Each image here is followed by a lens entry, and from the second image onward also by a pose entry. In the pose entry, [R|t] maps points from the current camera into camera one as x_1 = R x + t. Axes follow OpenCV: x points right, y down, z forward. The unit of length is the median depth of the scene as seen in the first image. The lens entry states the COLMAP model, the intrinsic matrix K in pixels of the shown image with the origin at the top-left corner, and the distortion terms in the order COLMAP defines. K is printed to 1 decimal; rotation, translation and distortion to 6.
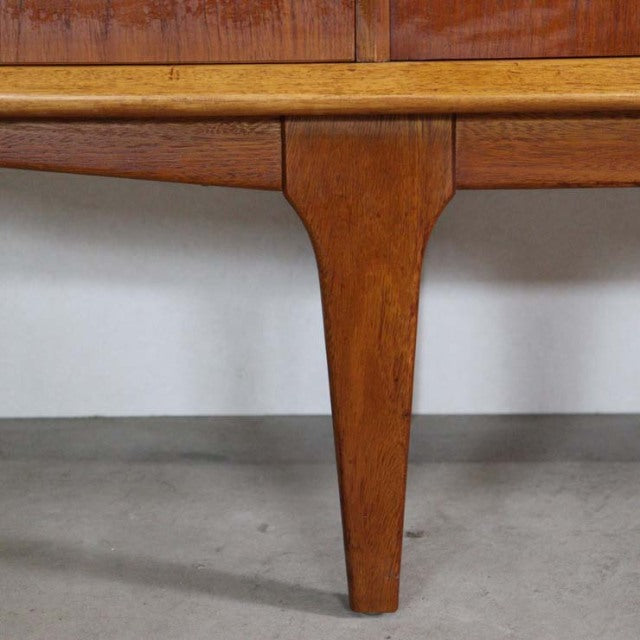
lens RADIAL K [[1745.4, 0, 322.3], [0, 1745.4, 325.0], [0, 0, 1]] dist [0.157534, 0.000000]
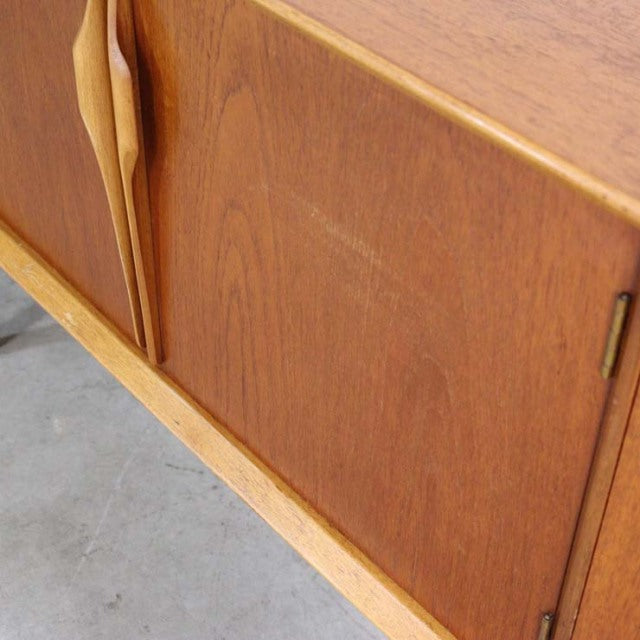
lens RADIAL K [[1193.7, 0, 319.3], [0, 1193.7, 318.0], [0, 0, 1]] dist [-0.013665, 0.000000]
pose [[0.666933, 0.503274, -0.549468, 1.225301], [-0.184263, 0.825918, 0.532829, -0.824428], [0.721975, -0.254115, 0.643567, 0.371054]]
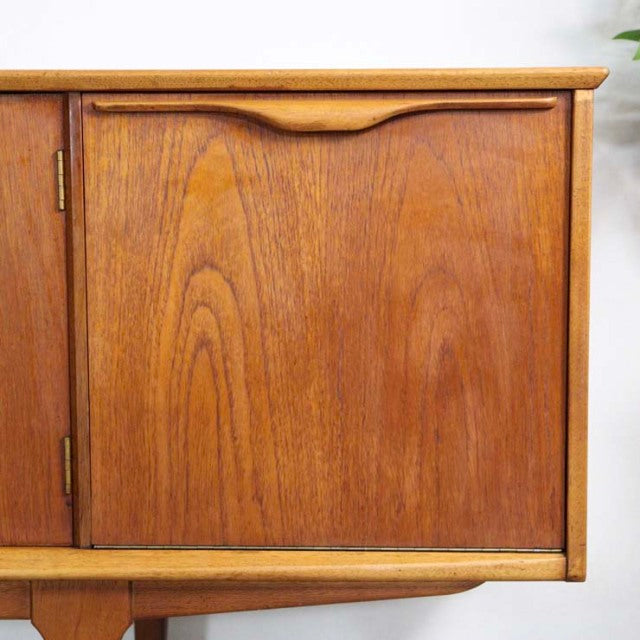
lens RADIAL K [[1729.6, 0, 312.8], [0, 1729.6, 338.7], [0, 0, 1]] dist [0.156091, 0.000000]
pose [[0.999363, 0.014232, -0.032730, 1.283143], [-0.017043, 0.996037, -0.087288, -0.217232], [0.031359, 0.087790, 0.995645, -0.735463]]
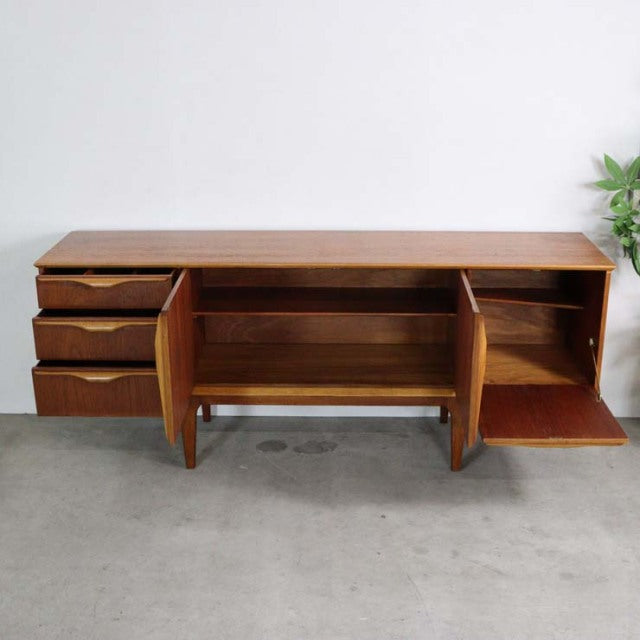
lens RADIAL K [[937.7, 0, 325.5], [0, 937.7, 321.9], [0, 0, 1]] dist [-0.094867, 0.000000]
pose [[0.999793, 0.011178, 0.017027, 0.464237], [-0.013129, 0.992790, 0.119145, -0.778715], [-0.015572, -0.119344, 0.992731, -2.292589]]
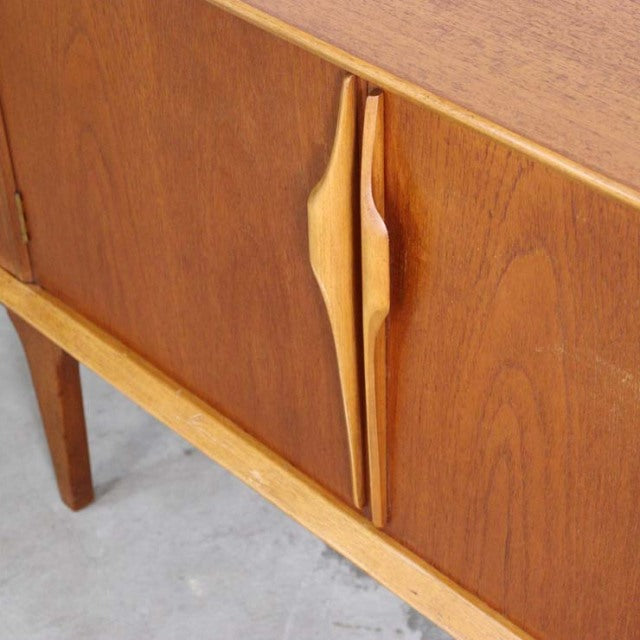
lens RADIAL K [[1577.9, 0, 322.3], [0, 1577.9, 320.0], [0, 0, 1]] dist [0.155905, 0.000000]
pose [[0.718774, 0.433907, -0.543220, 1.132462], [-0.125189, 0.849343, 0.512781, -0.973363], [0.683880, -0.300569, 0.664806, 0.119577]]
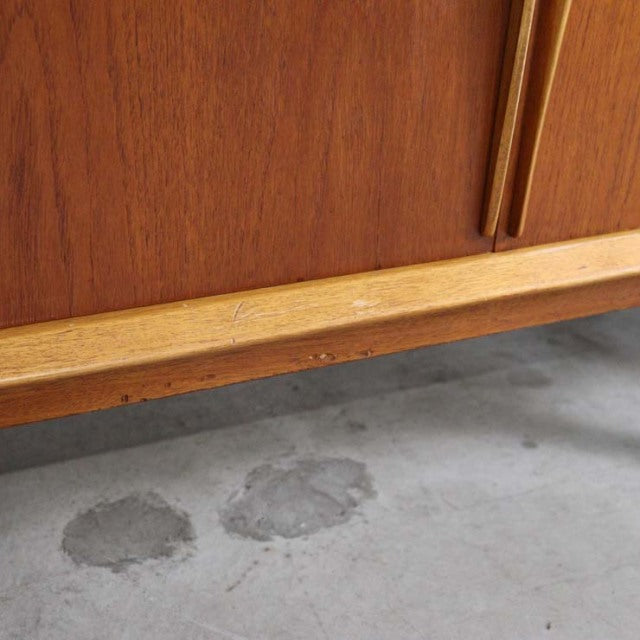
lens RADIAL K [[1369.0, 0, 315.6], [0, 1369.0, 322.7], [0, 0, 1]] dist [0.043482, 0.000000]
pose [[0.869453, -0.154518, 0.469229, -0.075717], [0.016738, 0.958494, 0.284619, -0.392588], [-0.493732, -0.239609, 0.835952, 0.189772]]
